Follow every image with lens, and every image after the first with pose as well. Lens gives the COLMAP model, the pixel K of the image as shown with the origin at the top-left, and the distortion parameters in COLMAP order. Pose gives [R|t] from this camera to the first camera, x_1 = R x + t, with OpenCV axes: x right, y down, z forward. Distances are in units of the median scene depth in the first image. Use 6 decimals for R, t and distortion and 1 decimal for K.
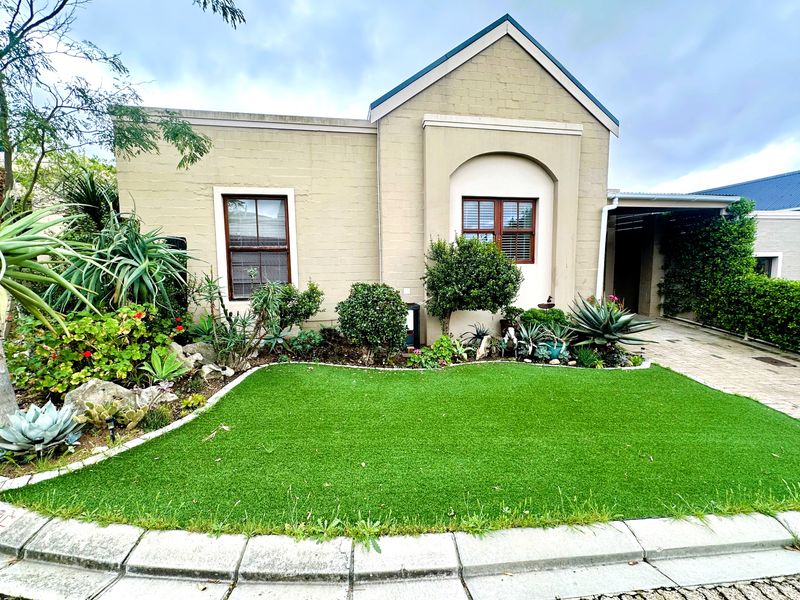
lens RADIAL K [[346.7, 0, 396.7], [0, 346.7, 300.3], [0, 0, 1]] dist [-0.000193, 0.000370]
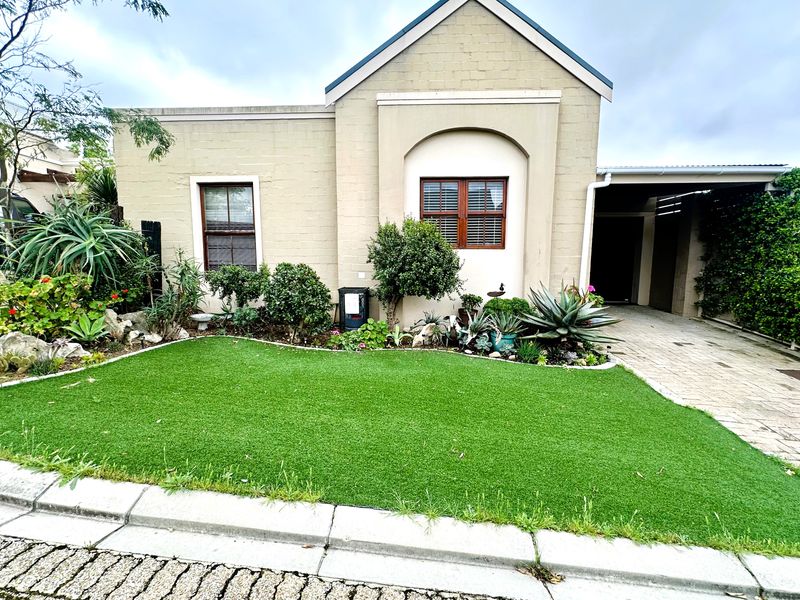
lens RADIAL K [[346.7, 0, 396.7], [0, 346.7, 300.3], [0, 0, 1]] dist [-0.000193, 0.000370]
pose [[0.976401, 0.038557, -0.212495, 0.357171], [-0.034819, 0.999166, 0.021306, 0.021869], [0.213139, -0.013405, 0.976930, 0.048041]]
